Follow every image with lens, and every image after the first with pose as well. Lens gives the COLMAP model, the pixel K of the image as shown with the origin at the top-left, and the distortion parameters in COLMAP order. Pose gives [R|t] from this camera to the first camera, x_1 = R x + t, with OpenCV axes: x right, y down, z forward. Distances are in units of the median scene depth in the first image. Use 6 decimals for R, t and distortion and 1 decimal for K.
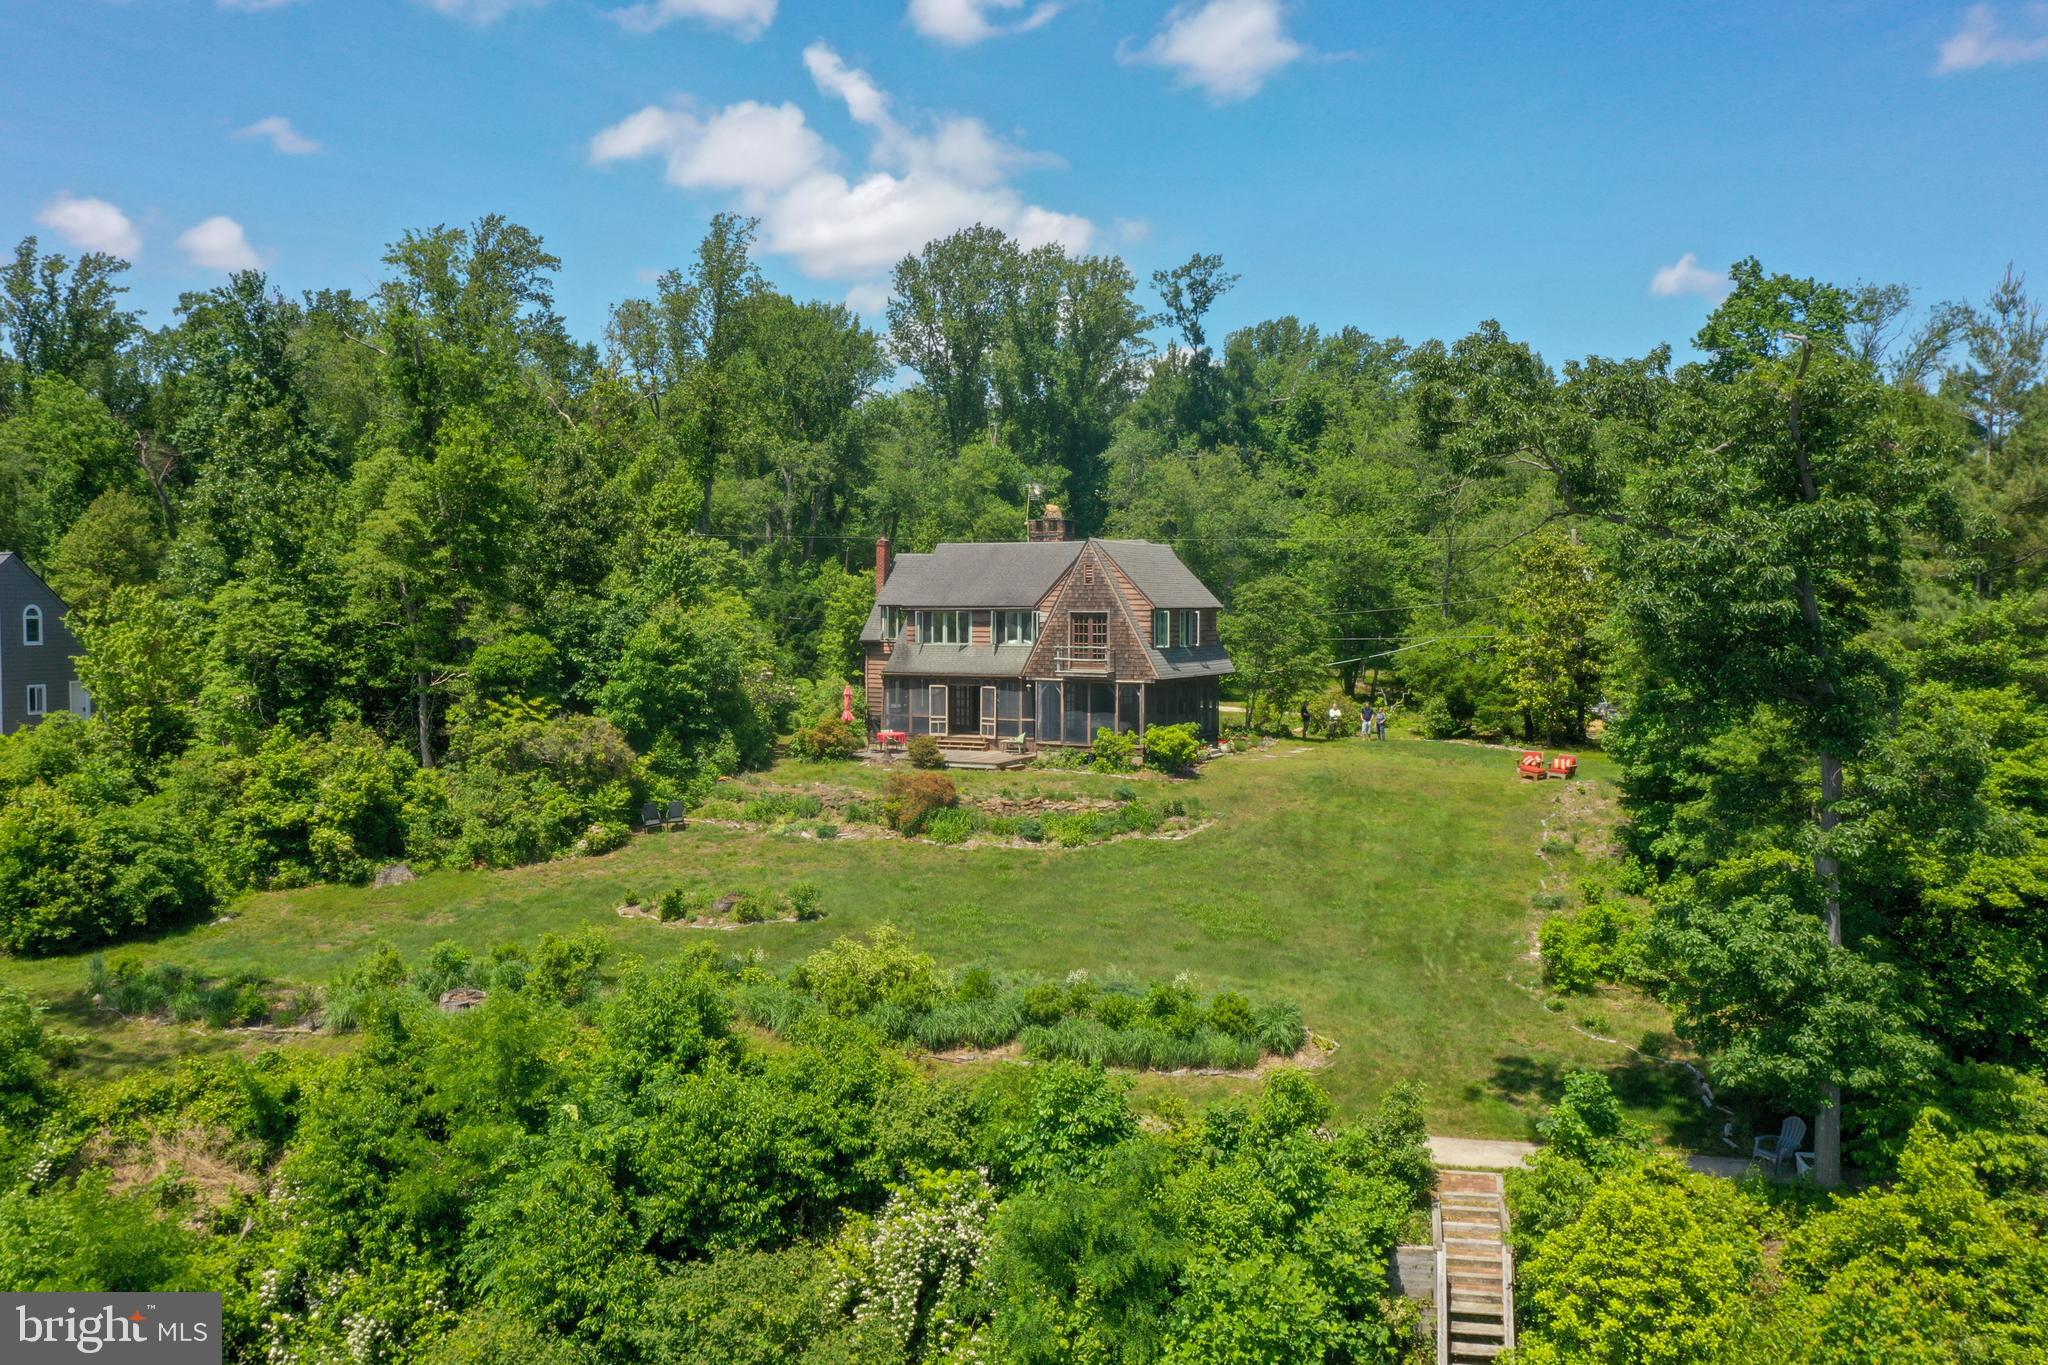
lens RADIAL K [[1706.5, 0, 1026.7], [0, 1706.5, 732.0], [0, 0, 1]] dist [-0.015772, -0.009290]
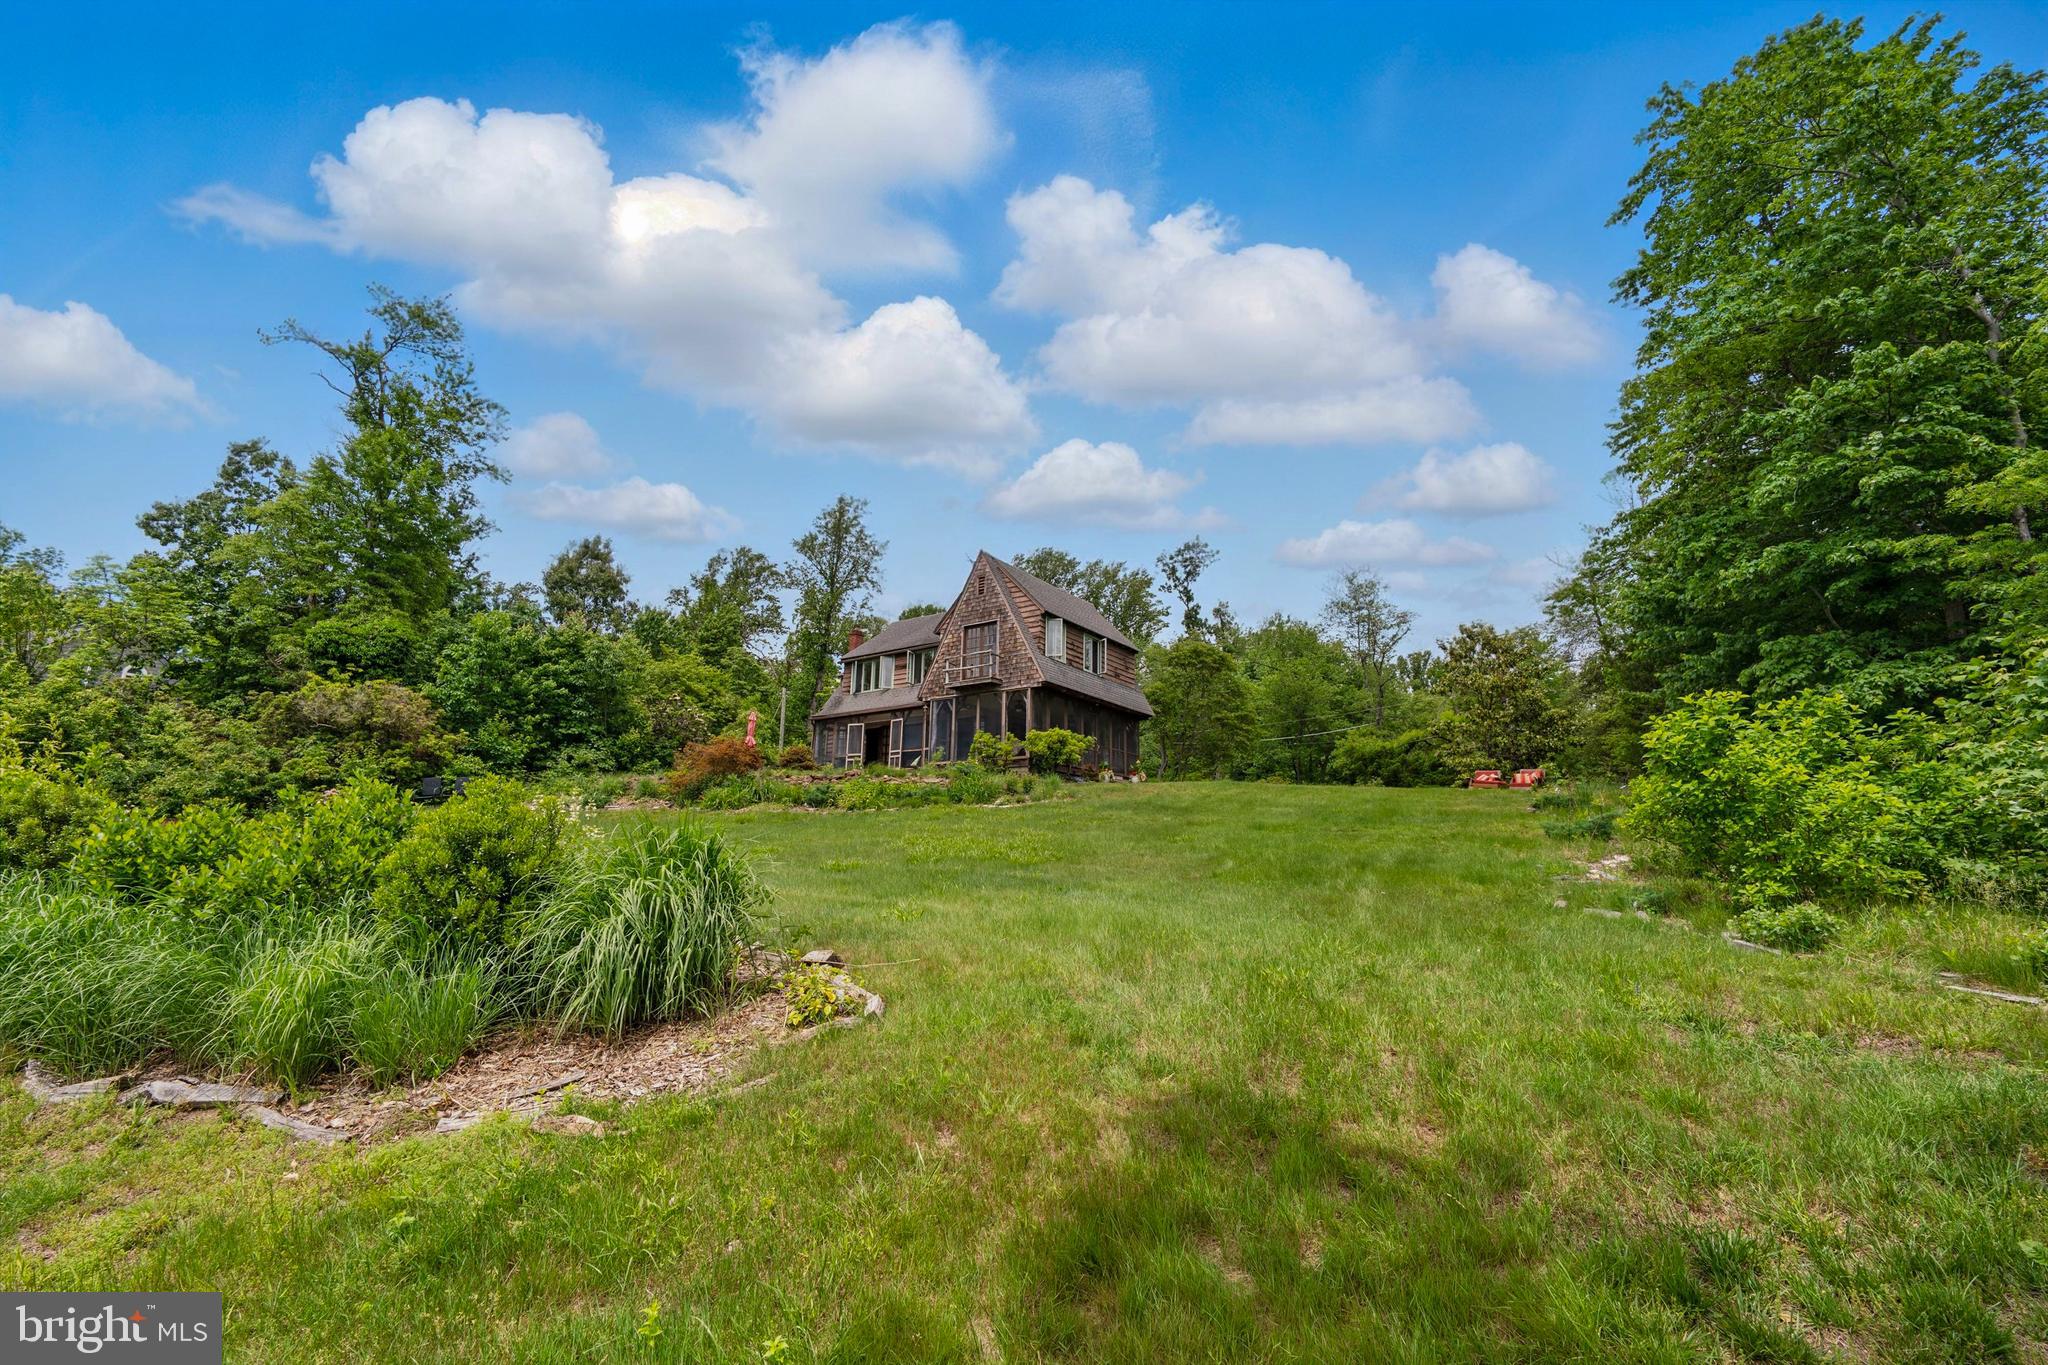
lens RADIAL K [[898.2, 0, 1024.0], [0, 898.2, 682.5], [0, 0, 1]] dist [-0.003514, -0.000419]
pose [[0.988408, -0.004968, -0.151738, 0.140393], [-0.041246, 0.953086, -0.299876, 0.115950], [0.146109, 0.302658, 0.941833, 0.542423]]
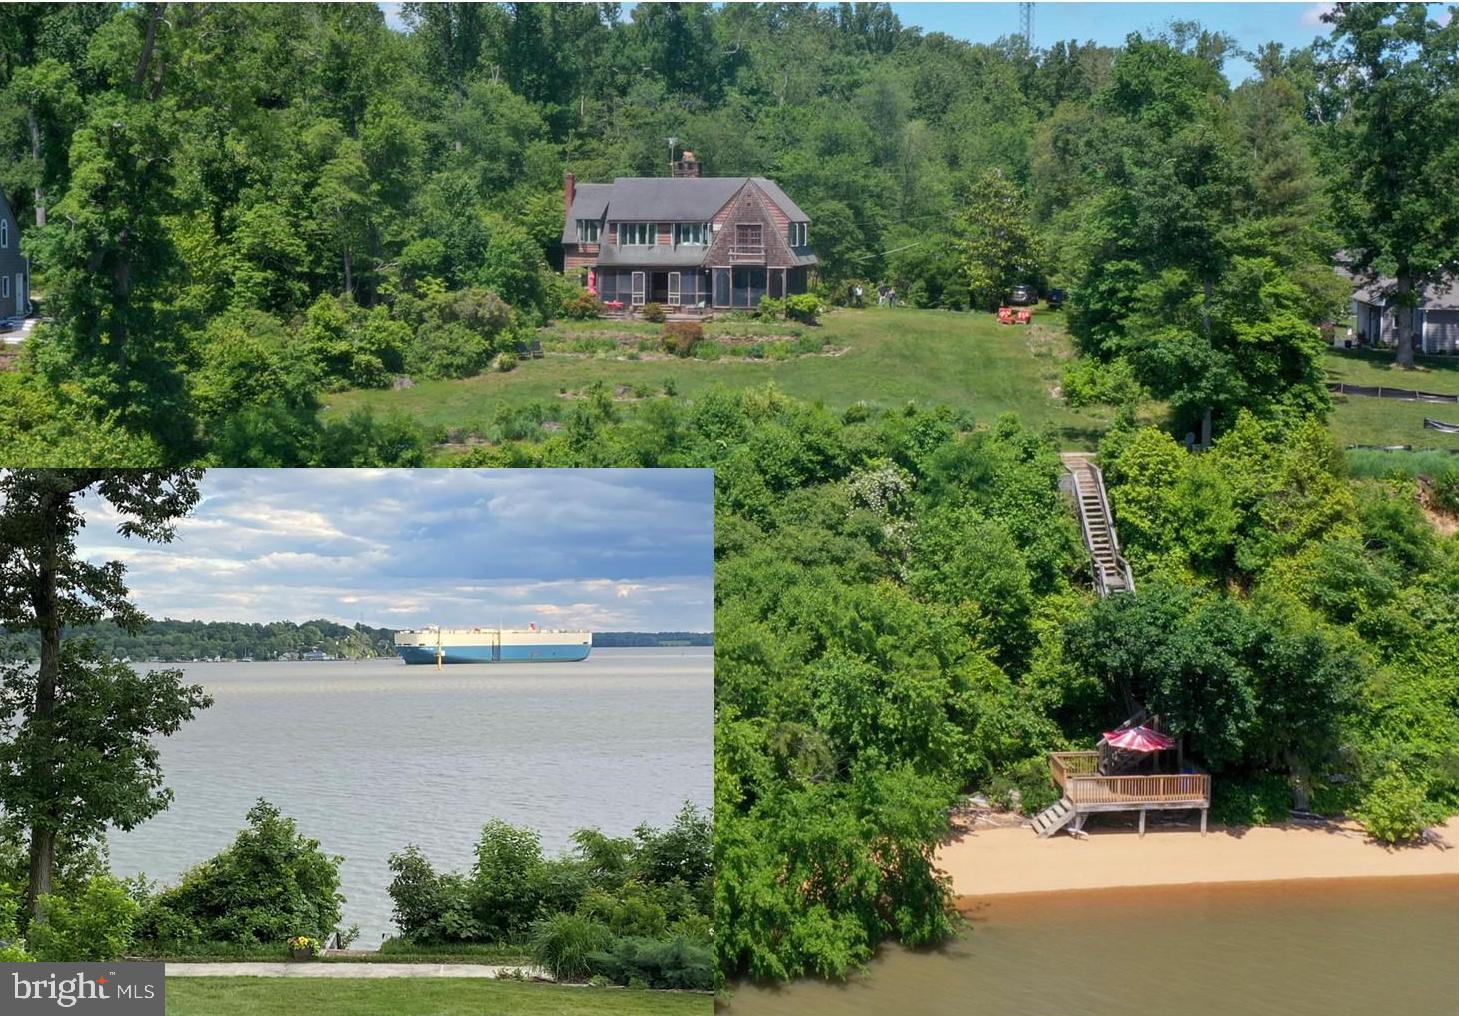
lens RADIAL K [[2091.4, 0, 729.5], [0, 2091.4, 508.0], [0, 0, 1]] dist [-0.061161, -0.031235]
pose [[0.959012, -0.037526, 0.280868, -0.553002], [0.019174, 0.997514, 0.067805, 0.063456], [-0.282715, -0.059640, 0.957348, -0.907243]]
